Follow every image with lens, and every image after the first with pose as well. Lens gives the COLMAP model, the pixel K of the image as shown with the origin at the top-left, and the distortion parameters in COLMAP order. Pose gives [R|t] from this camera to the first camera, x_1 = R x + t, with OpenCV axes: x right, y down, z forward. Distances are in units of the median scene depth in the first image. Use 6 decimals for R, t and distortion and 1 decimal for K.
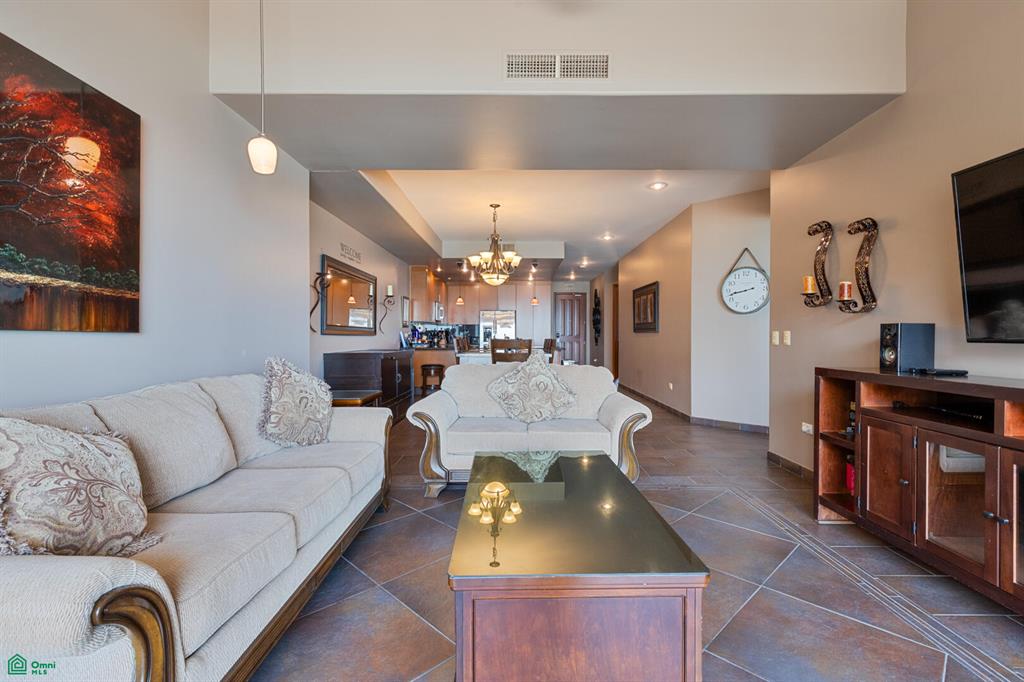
lens RADIAL K [[464.7, 0, 515.6], [0, 464.7, 338.3], [0, 0, 1]] dist [0.018090, 0.000030]
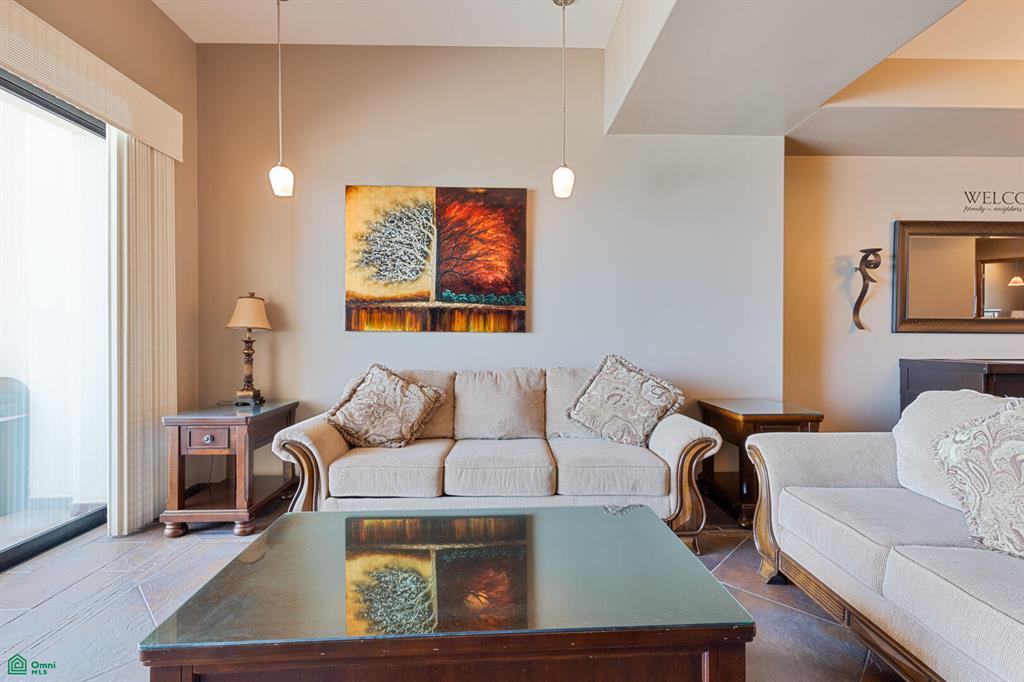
lens RADIAL K [[464.7, 0, 515.6], [0, 464.7, 338.3], [0, 0, 1]] dist [0.018090, 0.000030]
pose [[0.023384, 0.006772, -0.999704, 0.755417], [-0.004861, 0.999966, 0.006660, -0.003893], [0.999715, 0.004704, 0.023416, 1.015176]]
